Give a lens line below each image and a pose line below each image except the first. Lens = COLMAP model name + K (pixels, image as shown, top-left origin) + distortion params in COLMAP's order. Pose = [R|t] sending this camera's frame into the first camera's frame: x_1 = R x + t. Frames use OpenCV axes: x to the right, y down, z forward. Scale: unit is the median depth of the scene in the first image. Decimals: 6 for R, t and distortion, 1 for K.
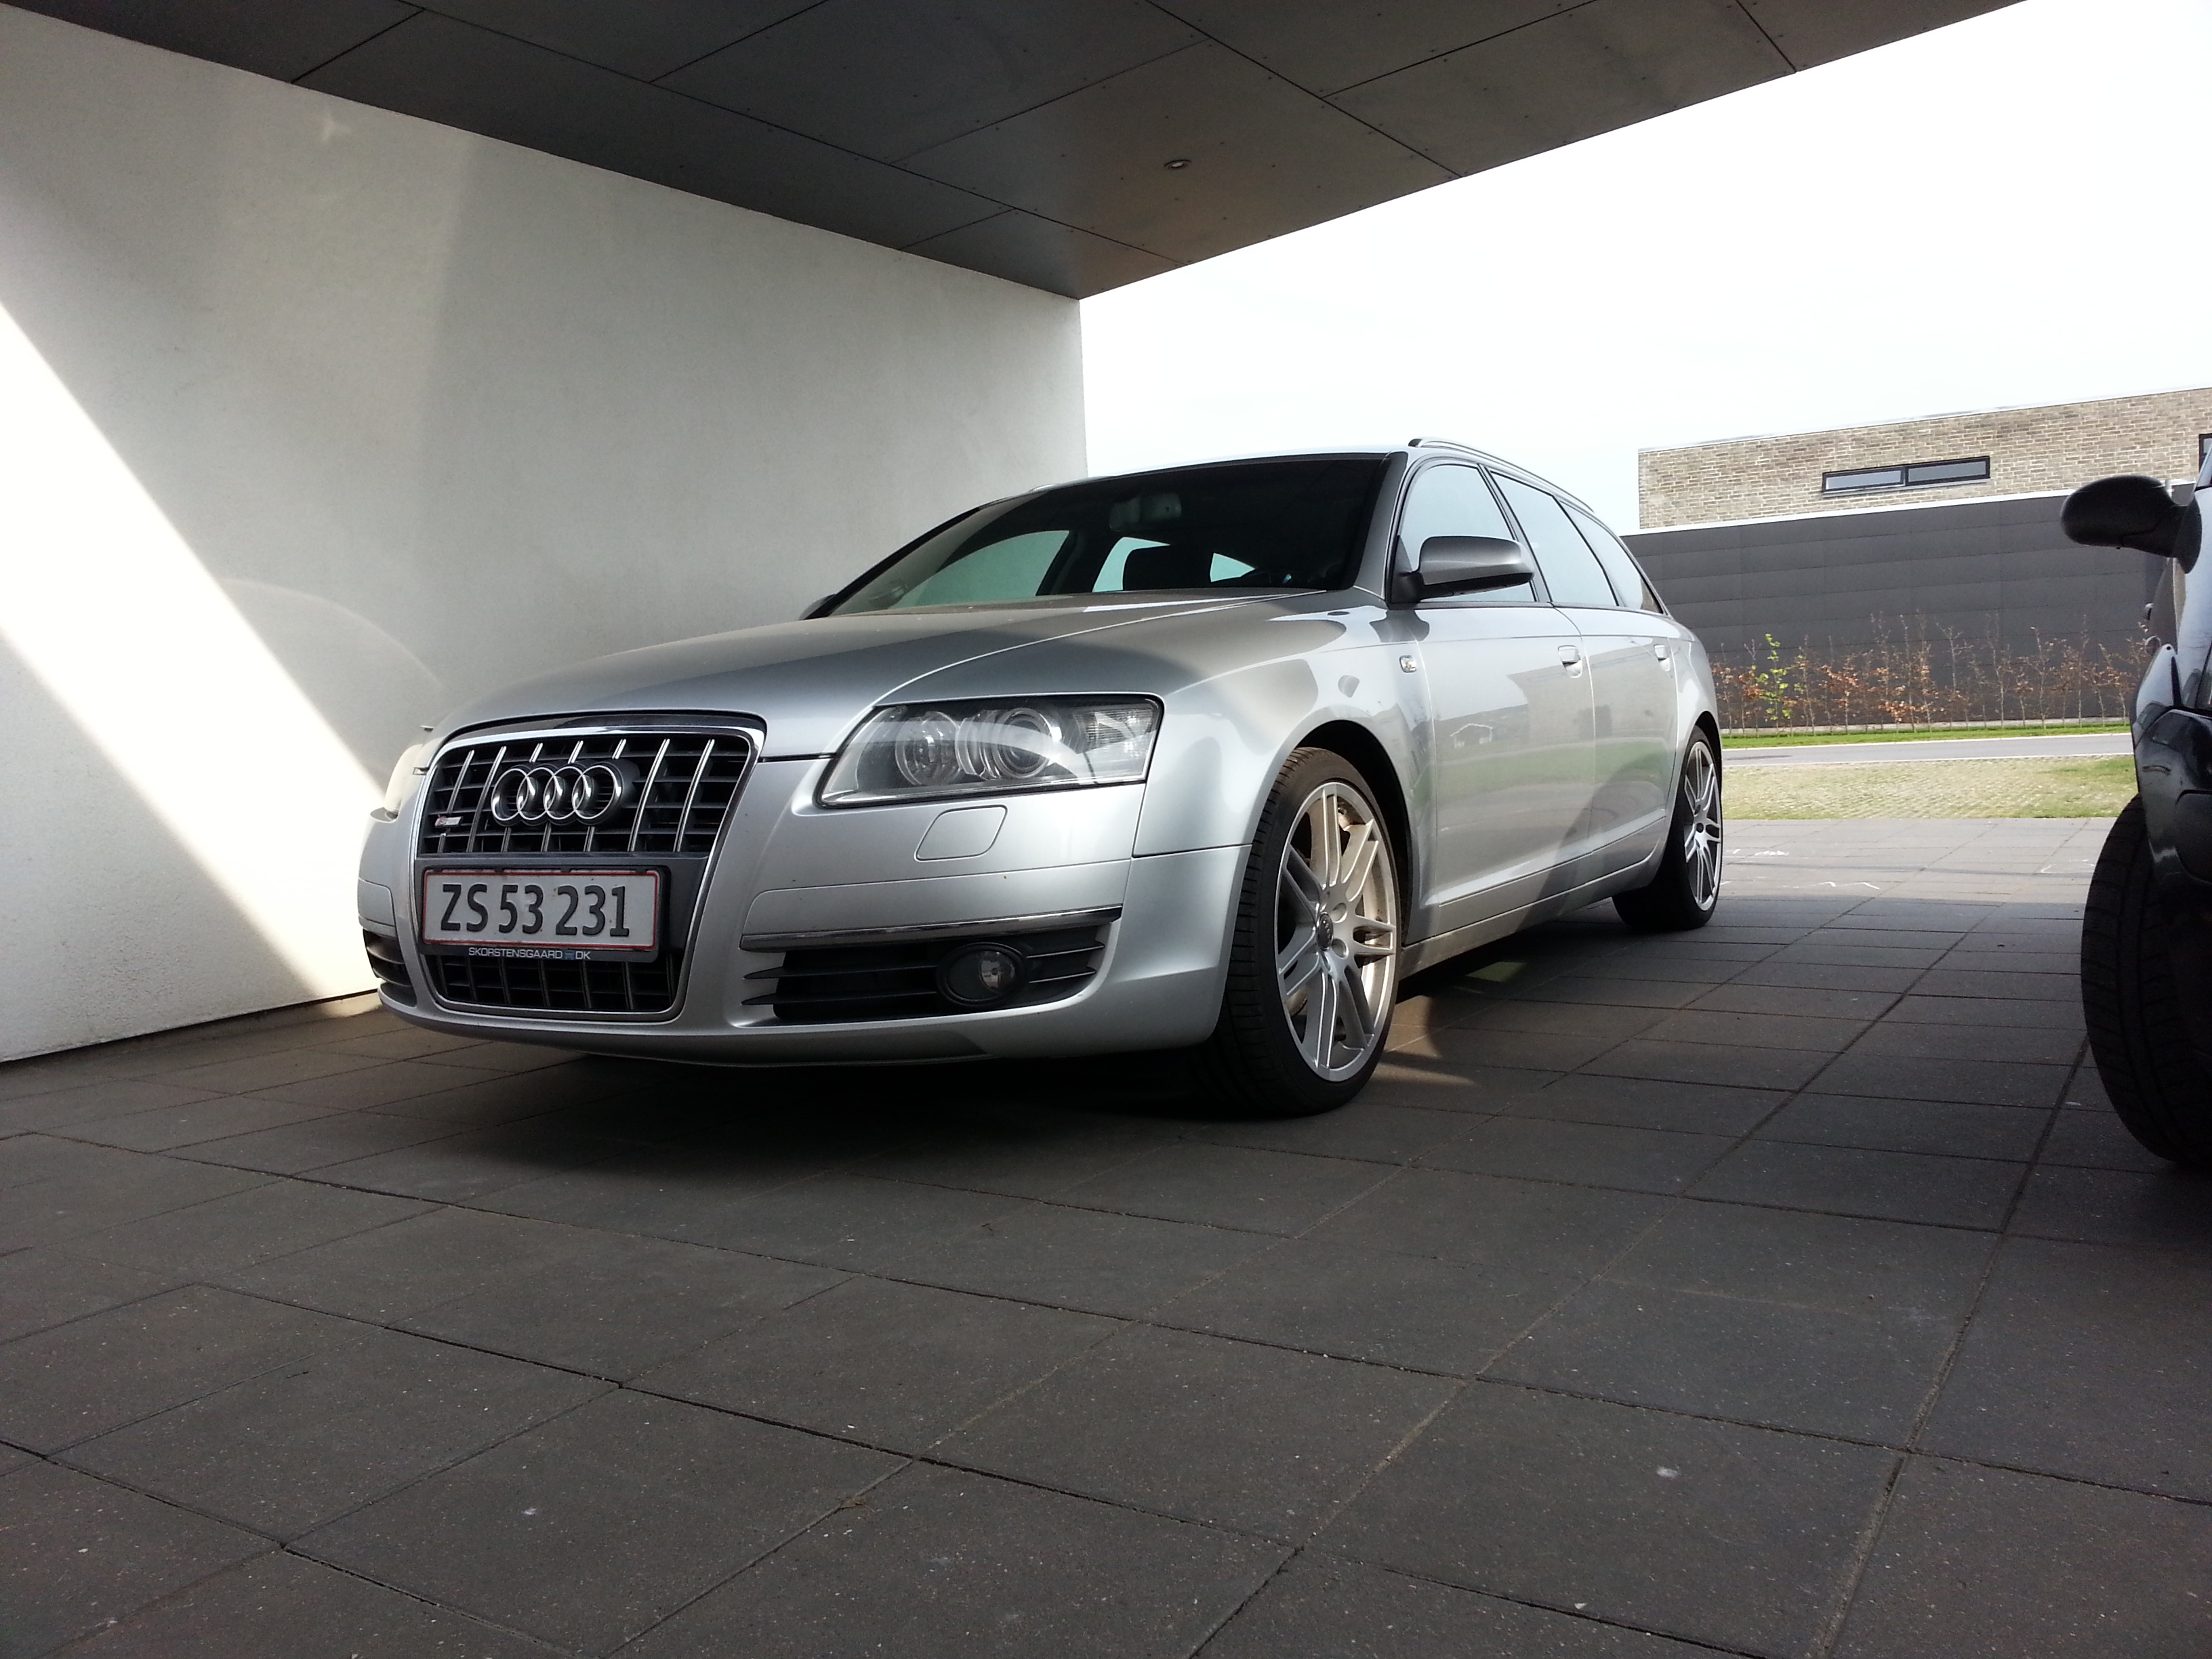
lens RADIAL K [[1833.5, 0, 1106.0], [0, 1833.5, 829.5], [0, 0, 1]] dist [0.098803, -0.162796]
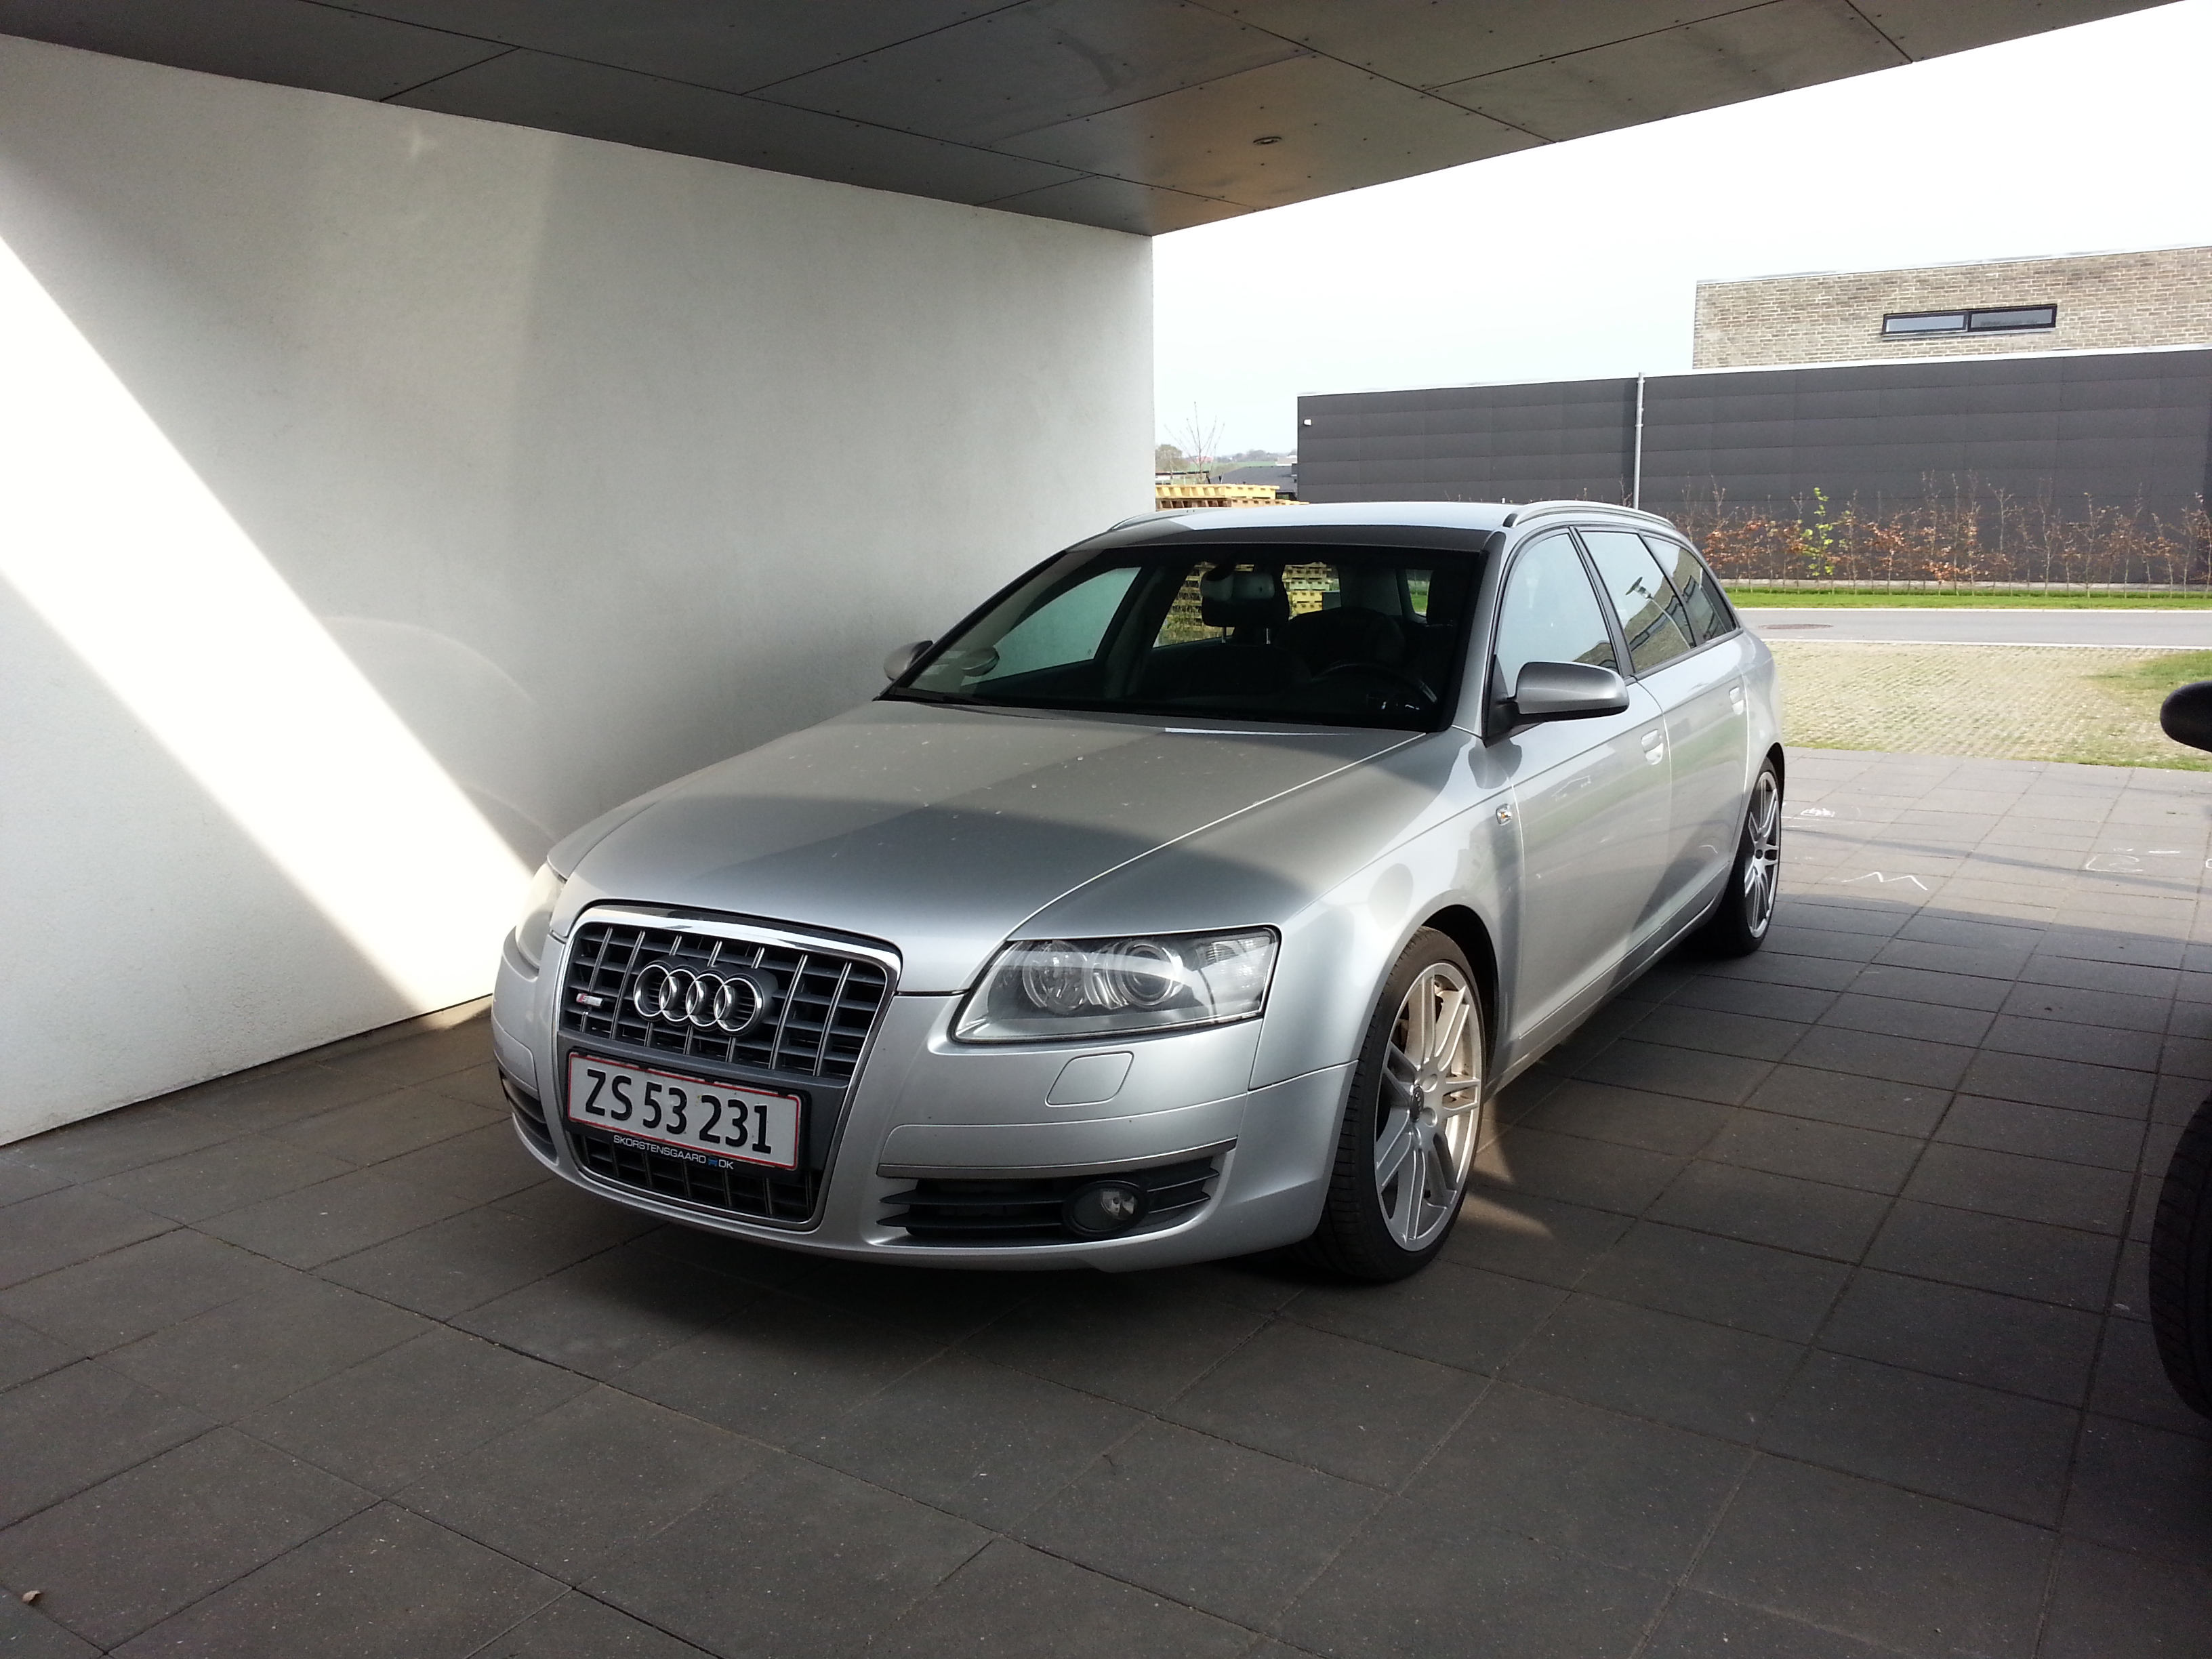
lens RADIAL K [[1834.3, 0, 1108.1], [0, 1834.3, 827.6], [0, 0, 1]] dist [0.074861, -0.101033]
pose [[0.999531, 0.030057, -0.005786, -0.052183], [-0.029161, 0.992532, 0.118447, -0.208183], [0.009303, -0.118223, 0.992943, -0.020496]]
